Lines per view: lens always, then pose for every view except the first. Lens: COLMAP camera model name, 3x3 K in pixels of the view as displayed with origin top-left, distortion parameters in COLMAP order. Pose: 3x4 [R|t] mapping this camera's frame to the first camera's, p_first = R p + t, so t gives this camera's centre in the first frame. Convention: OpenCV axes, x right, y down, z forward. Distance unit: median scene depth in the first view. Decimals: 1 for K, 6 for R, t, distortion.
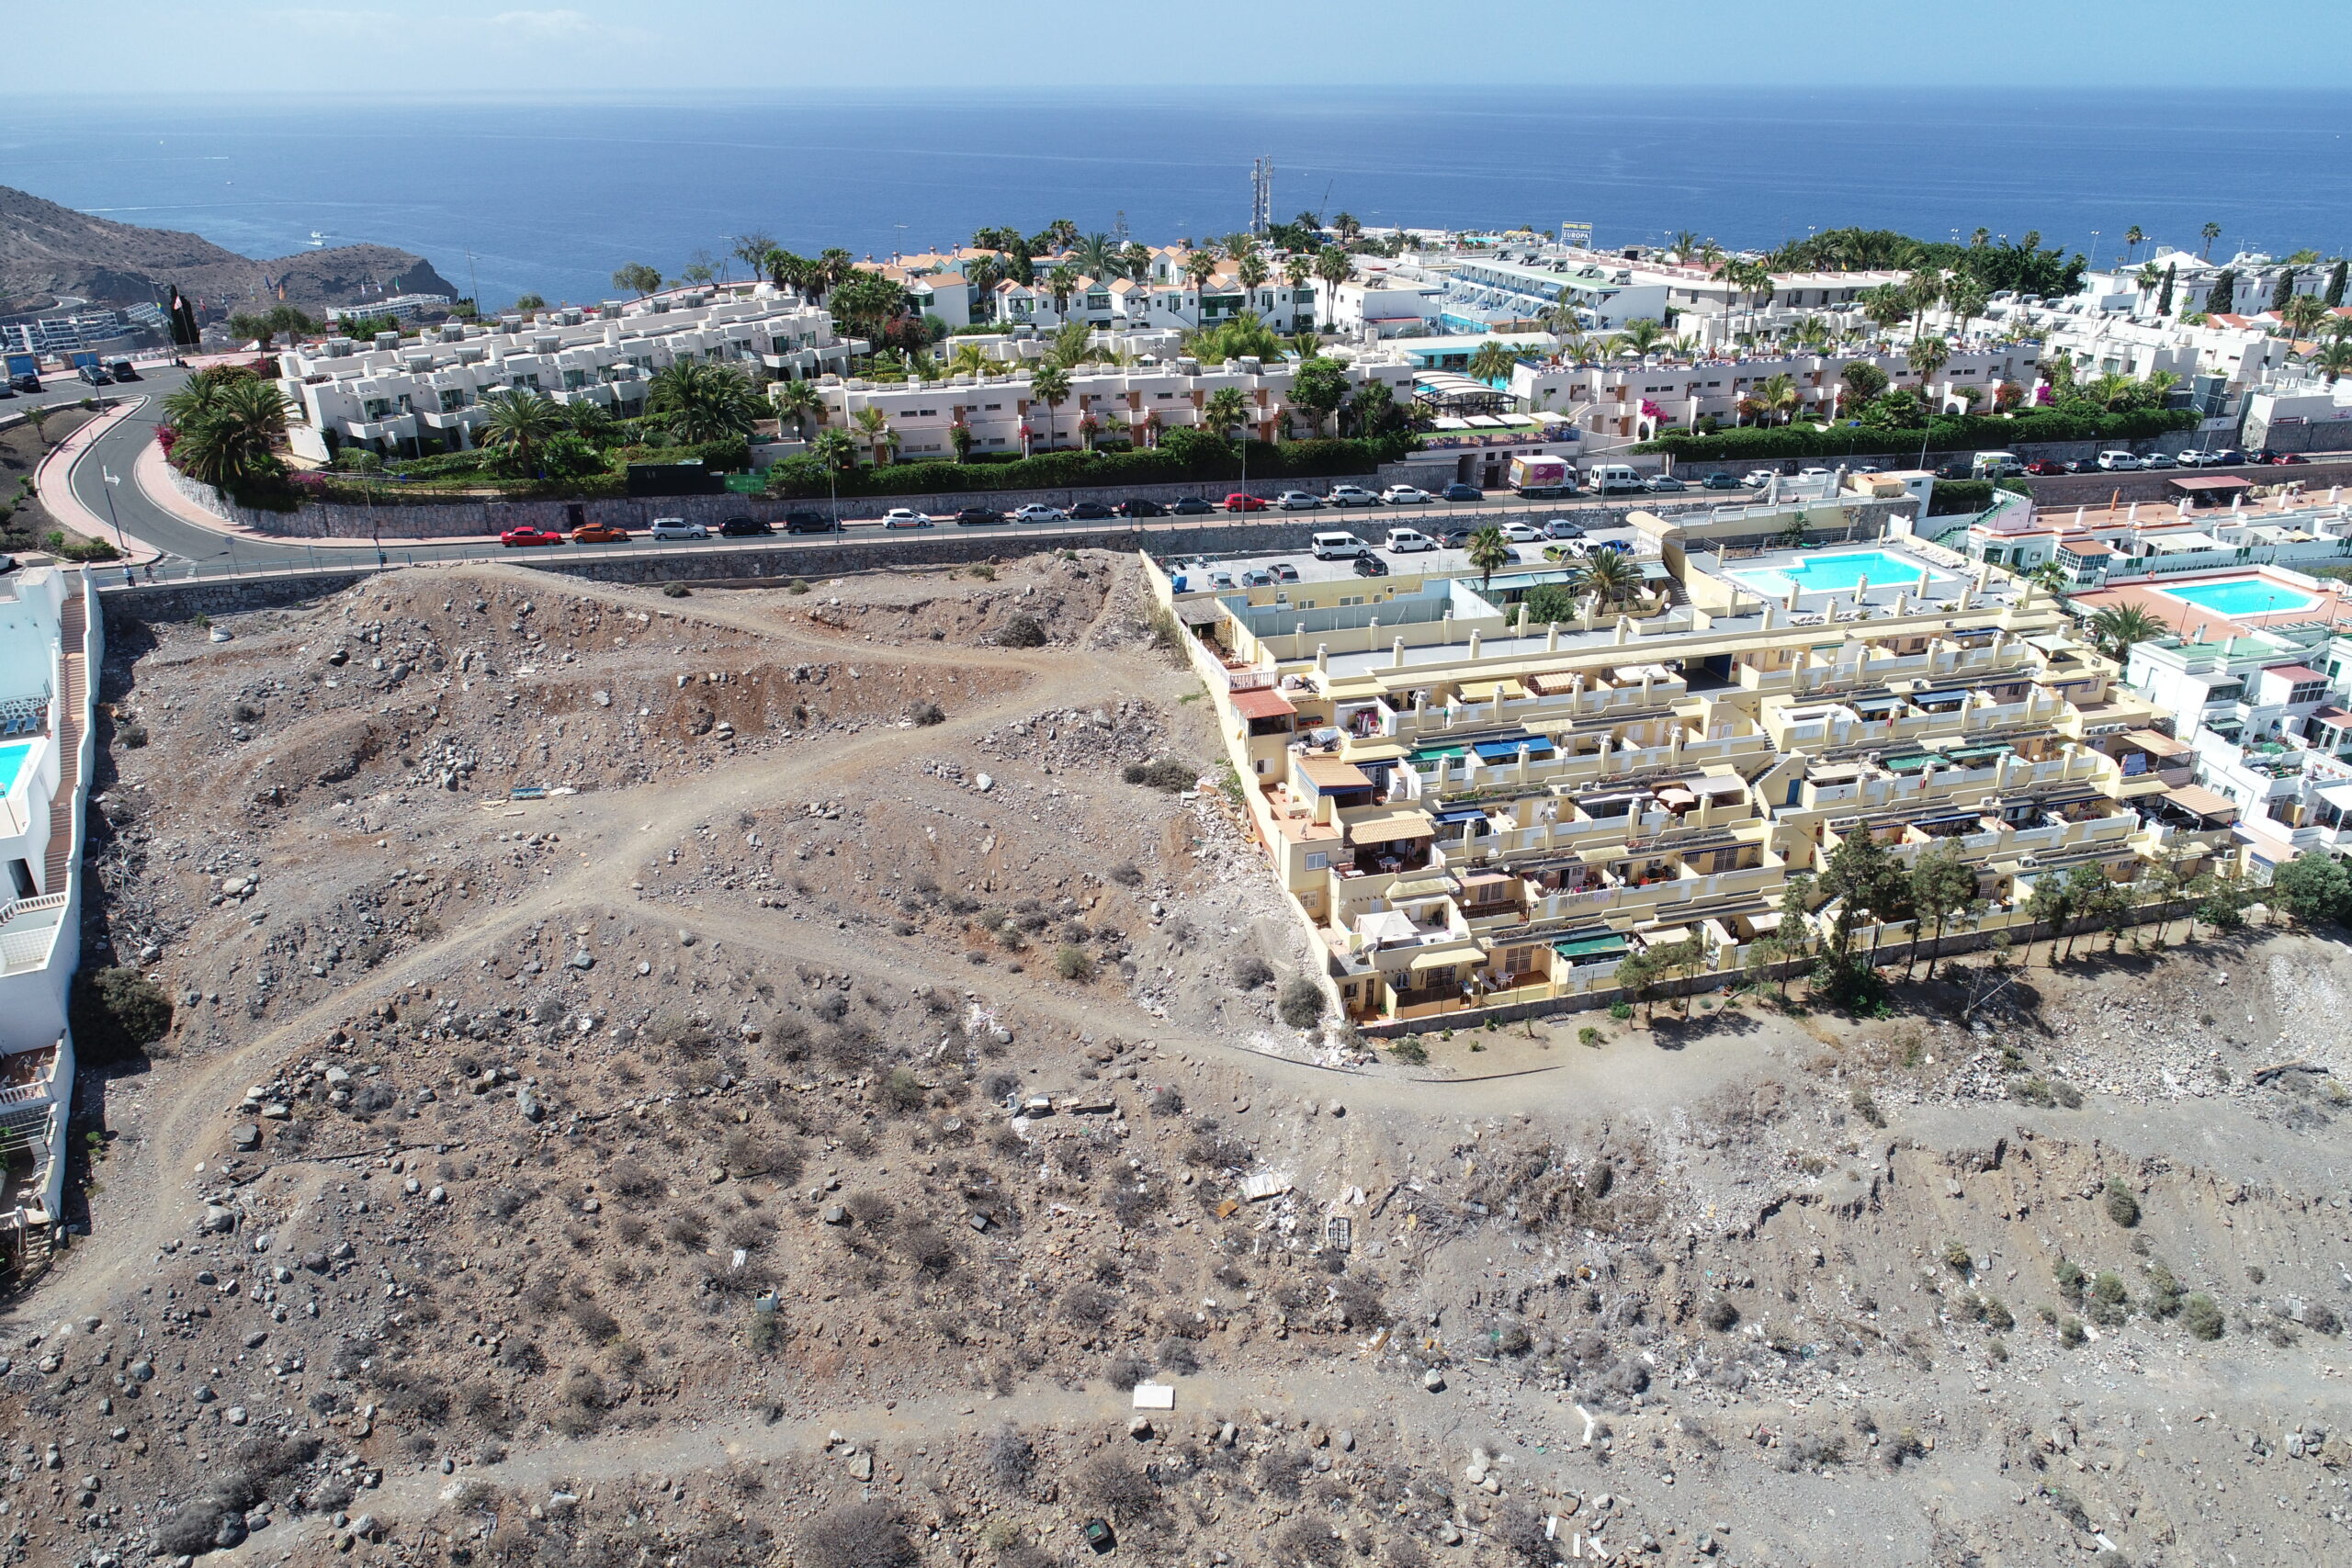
lens RADIAL K [[1573.7, 0, 1174.8], [0, 1573.7, 794.7], [0, 0, 1]] dist [-0.002641, 0.000936]
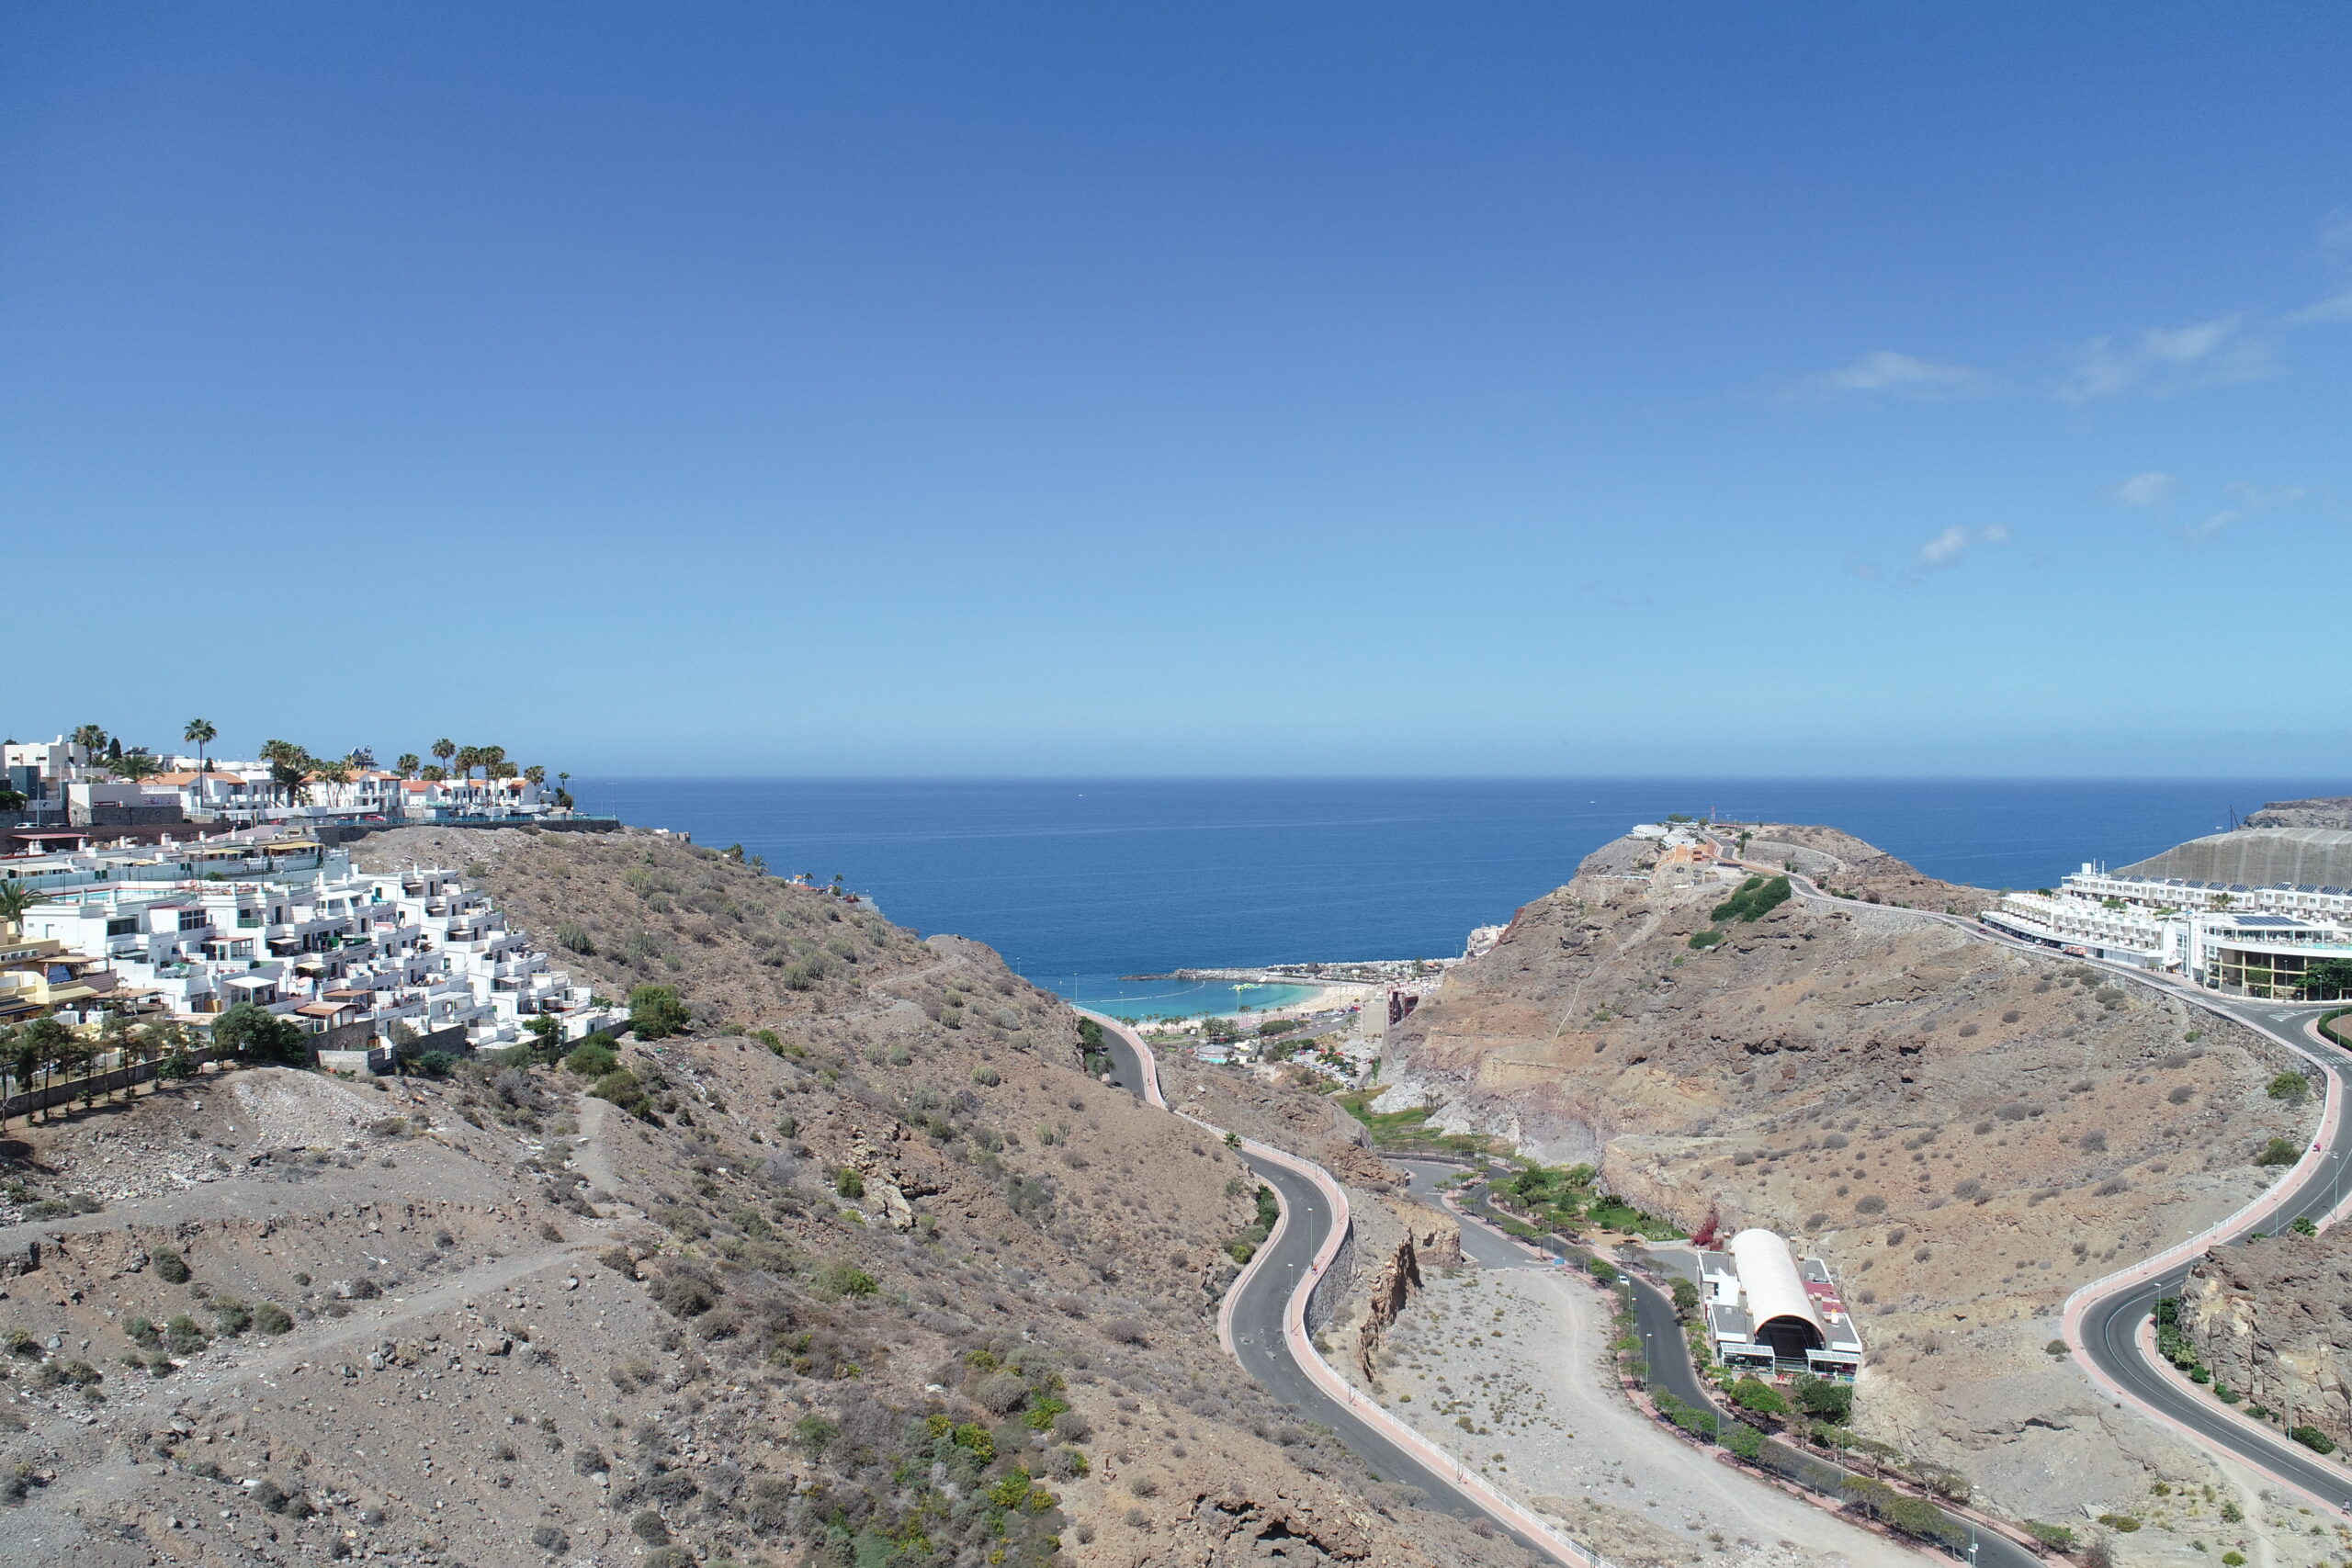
lens RADIAL K [[1573.7, 0, 1180.0], [0, 1573.7, 800.0], [0, 0, 1]] dist [-0.002641, 0.000936]
pose [[0.352942, -0.017269, 0.935486, -0.133384], [0.392185, 0.910488, -0.131156, 0.377515], [-0.849484, 0.413174, 0.328122, -0.042281]]
